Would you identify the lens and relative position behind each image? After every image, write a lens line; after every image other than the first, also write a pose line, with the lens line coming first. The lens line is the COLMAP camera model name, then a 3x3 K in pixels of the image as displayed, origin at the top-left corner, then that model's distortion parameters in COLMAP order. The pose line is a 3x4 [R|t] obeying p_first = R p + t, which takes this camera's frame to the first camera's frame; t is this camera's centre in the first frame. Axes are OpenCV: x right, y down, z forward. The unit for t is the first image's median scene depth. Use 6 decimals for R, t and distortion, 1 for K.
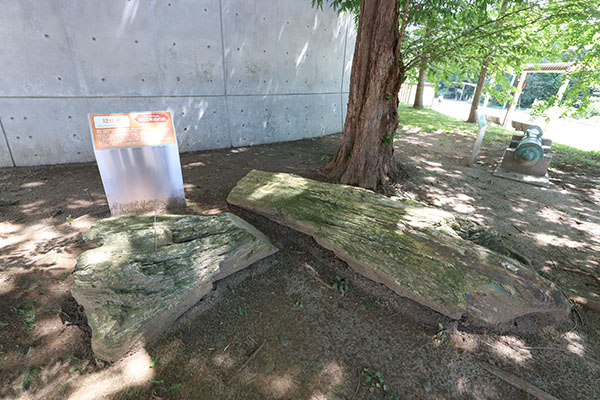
lens RADIAL K [[276.1, 0, 300.4], [0, 276.1, 200.3], [0, 0, 1]] dist [-0.026682, 0.003152]
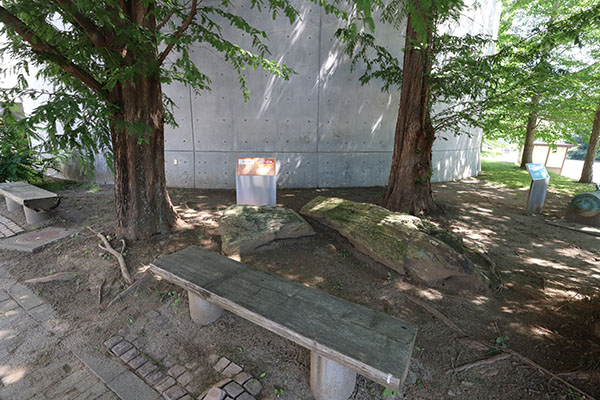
lens RADIAL K [[276.1, 0, 298.8], [0, 276.1, 198.0], [0, 0, 1]] dist [-0.026682, 0.003152]
pose [[0.921475, 0.062125, -0.383437, 0.371088], [-0.142868, 0.972139, -0.185832, 0.237605], [0.361210, 0.226021, 0.904678, -0.511517]]
